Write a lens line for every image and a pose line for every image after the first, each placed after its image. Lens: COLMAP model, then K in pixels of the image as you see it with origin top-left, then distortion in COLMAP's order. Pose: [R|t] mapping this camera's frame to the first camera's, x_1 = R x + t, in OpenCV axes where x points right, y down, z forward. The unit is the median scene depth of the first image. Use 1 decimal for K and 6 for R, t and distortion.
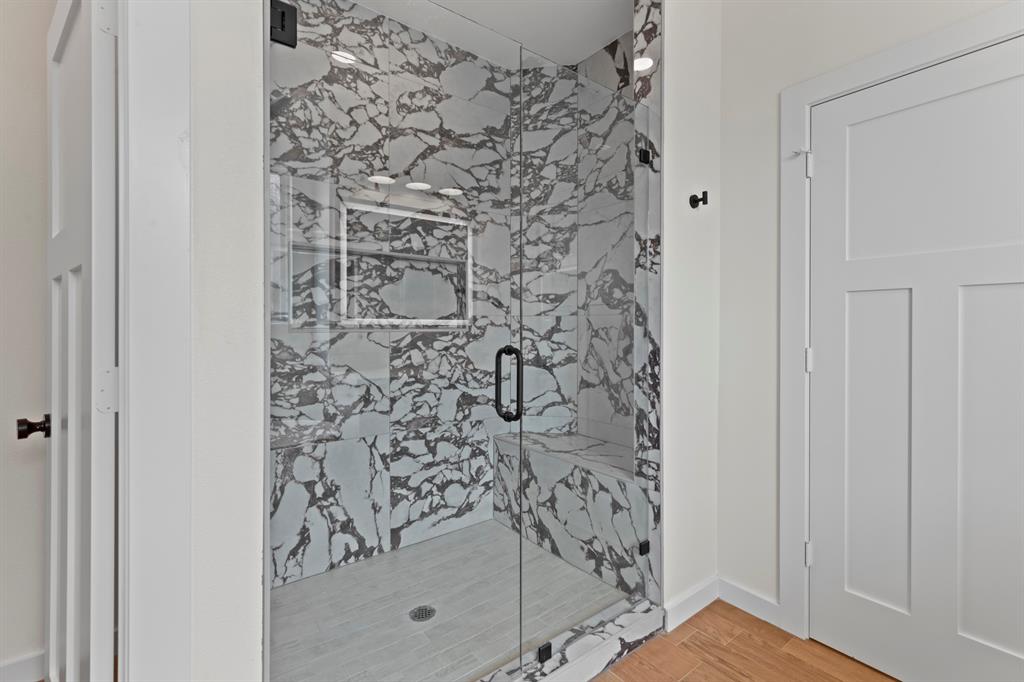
lens RADIAL K [[461.5, 0, 509.3], [0, 461.5, 328.1], [0, 0, 1]] dist [0.003301, -0.000364]
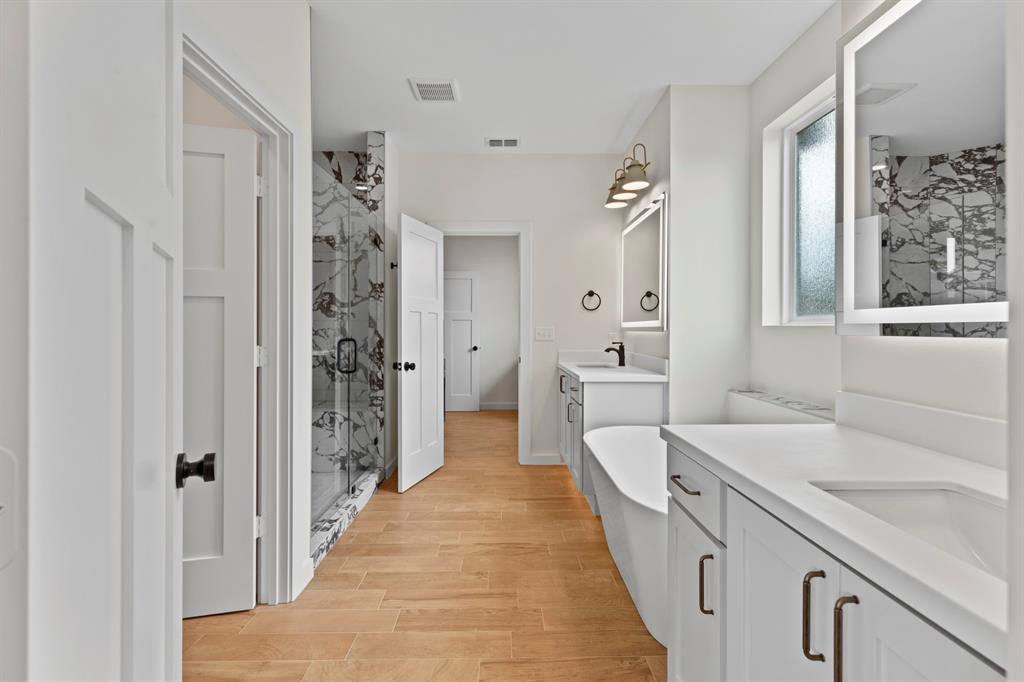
lens RADIAL K [[461.5, 0, 509.3], [0, 461.5, 328.1], [0, 0, 1]] dist [0.003301, -0.000364]
pose [[0.604314, -0.003384, 0.796739, -0.911854], [0.004454, 0.999990, 0.000869, -0.003280], [-0.796734, 0.003023, 0.604323, -0.626887]]
